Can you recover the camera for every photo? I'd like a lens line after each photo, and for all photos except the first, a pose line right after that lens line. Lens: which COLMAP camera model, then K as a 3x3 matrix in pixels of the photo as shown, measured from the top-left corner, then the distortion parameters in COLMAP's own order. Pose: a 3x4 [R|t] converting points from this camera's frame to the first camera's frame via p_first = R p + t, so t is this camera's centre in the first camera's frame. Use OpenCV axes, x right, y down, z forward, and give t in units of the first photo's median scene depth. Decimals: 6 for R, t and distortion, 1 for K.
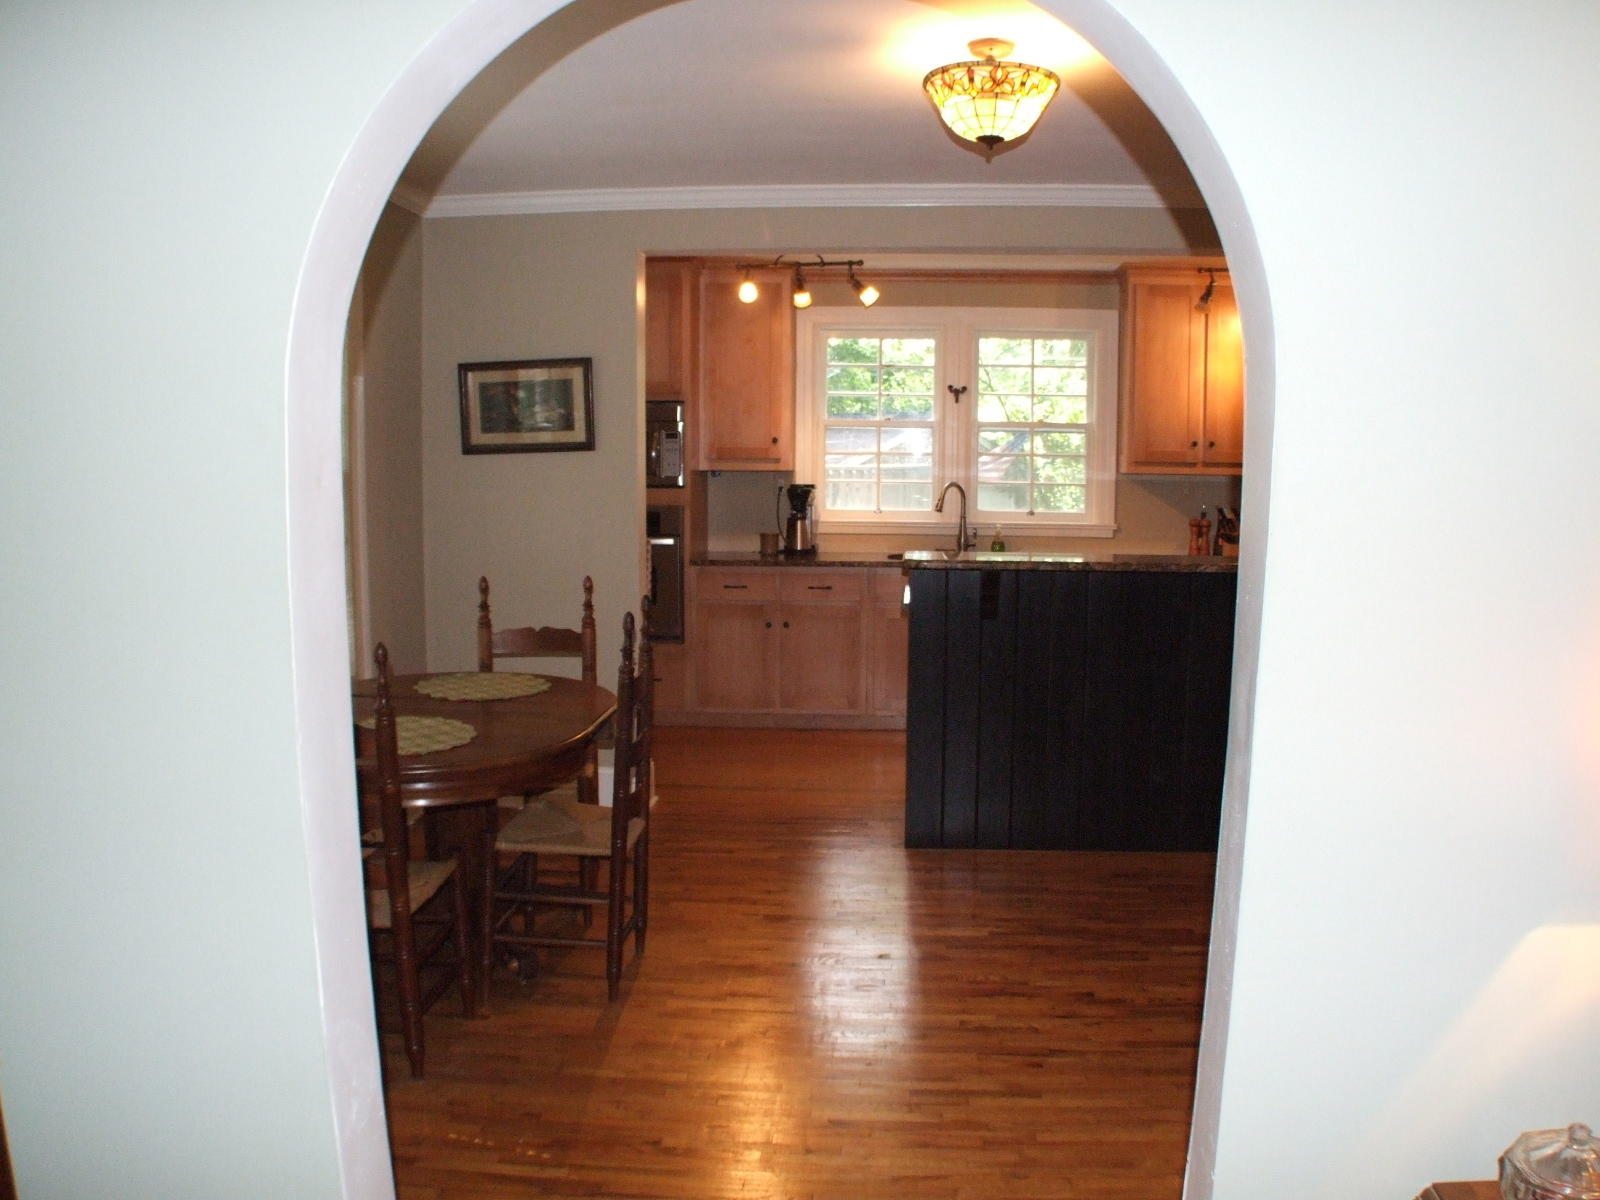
lens RADIAL K [[1271.4, 0, 800.0], [0, 1271.4, 600.0], [0, 0, 1]] dist [-0.205386, 0.076238]
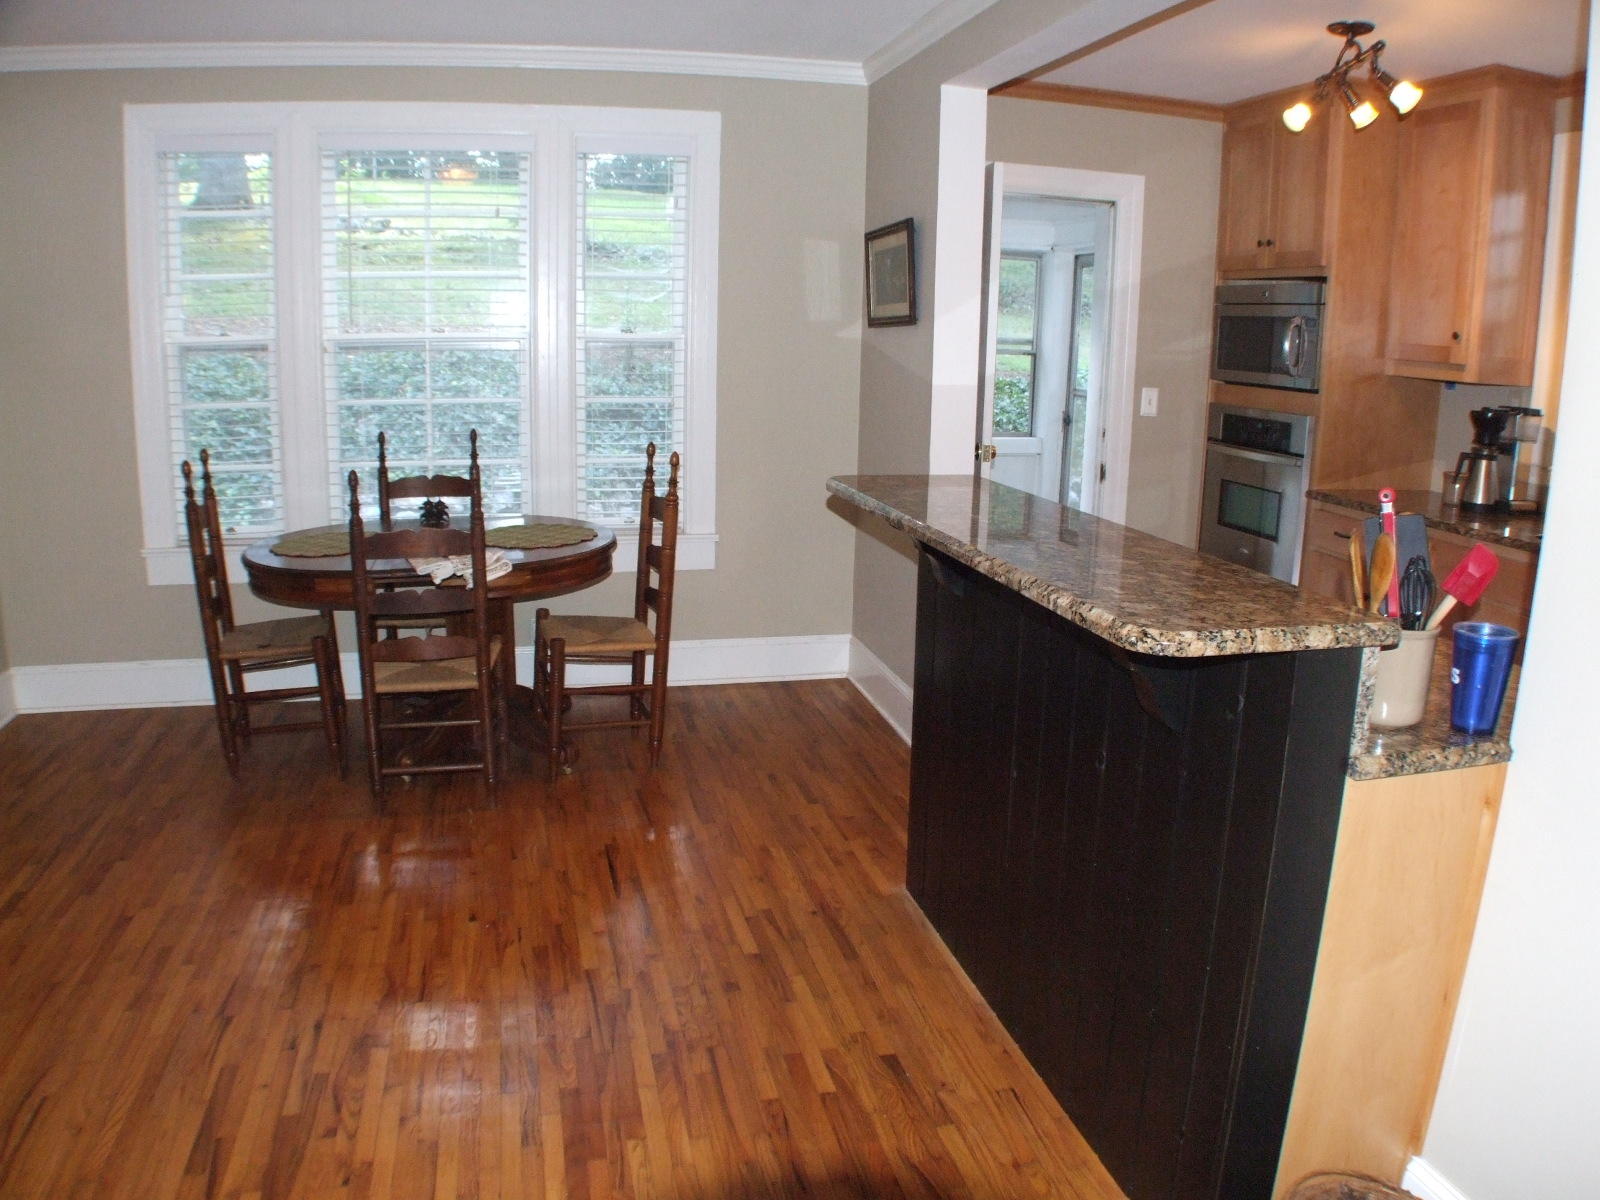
lens RADIAL K [[1170.8, 0, 800.0], [0, 1170.8, 600.0], [0, 0, 1]] dist [-0.214317, 0.080574]
pose [[0.316069, 0.217731, -0.923414, 0.593374], [-0.124558, 0.974408, 0.187121, -0.072816], [0.940524, 0.055876, 0.335101, 0.663953]]
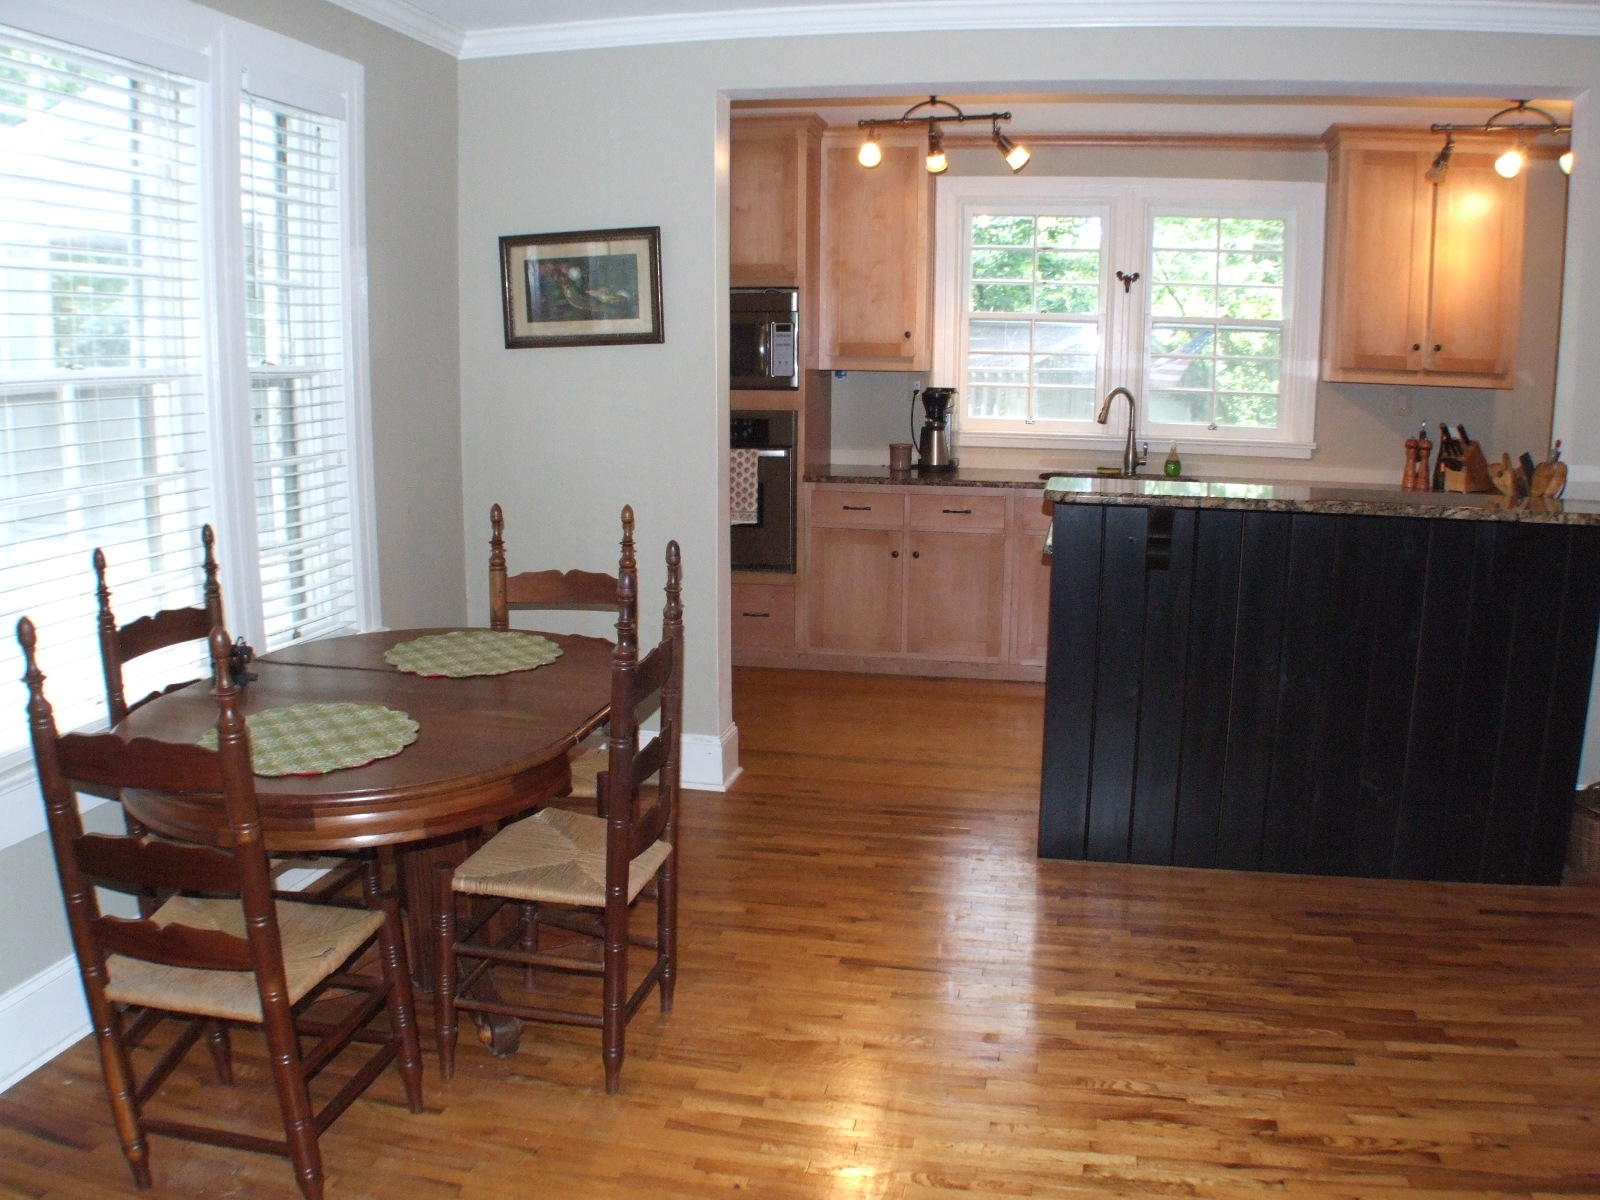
lens RADIAL K [[1271.4, 0, 800.0], [0, 1271.4, 600.0], [0, 0, 1]] dist [-0.205386, 0.076238]
pose [[0.991056, 0.027121, -0.130661, 0.031738], [-0.017051, 0.996840, 0.077580, -0.019262], [0.132352, -0.074658, 0.988387, 0.206456]]
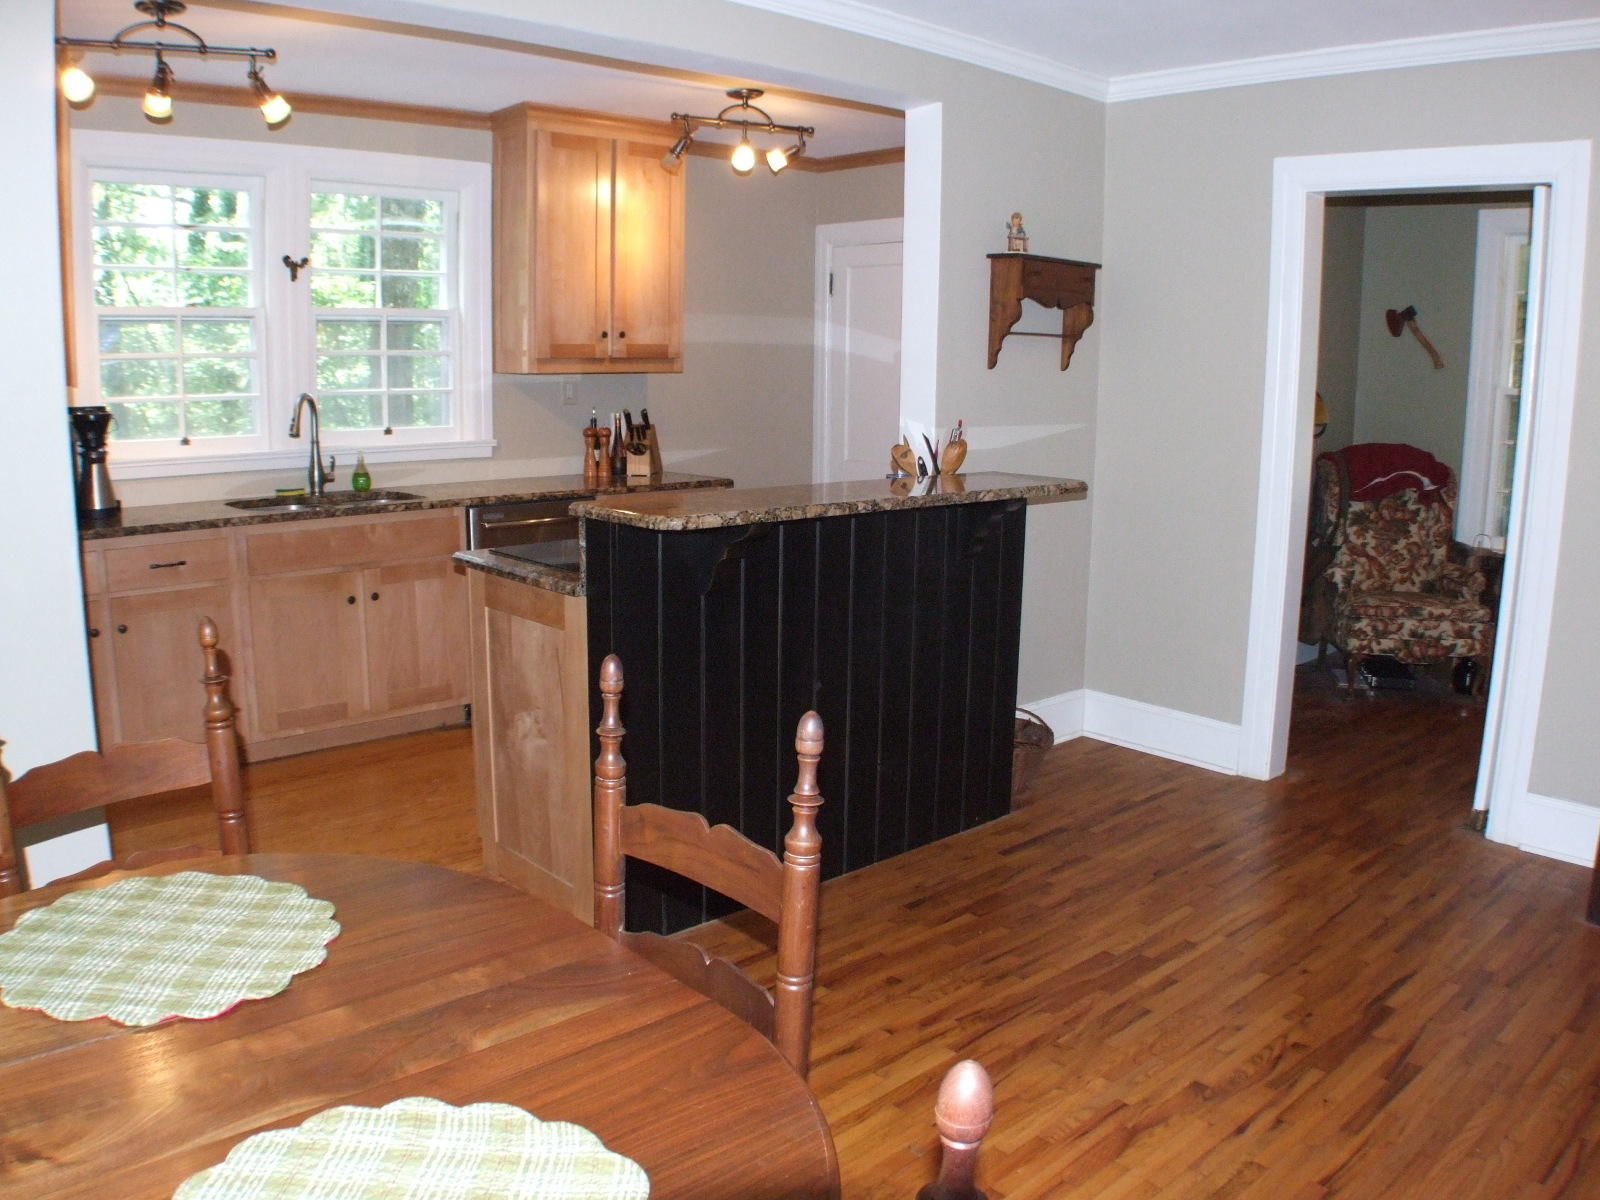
lens RADIAL K [[1291.5, 0, 818.5], [0, 1291.5, 597.5], [0, 0, 1]] dist [-0.217632, 0.105373]
pose [[0.676062, -0.131769, 0.724967, -0.281170], [0.074988, 0.991076, 0.110208, -0.049406], [-0.733019, -0.020144, 0.679909, 0.443013]]
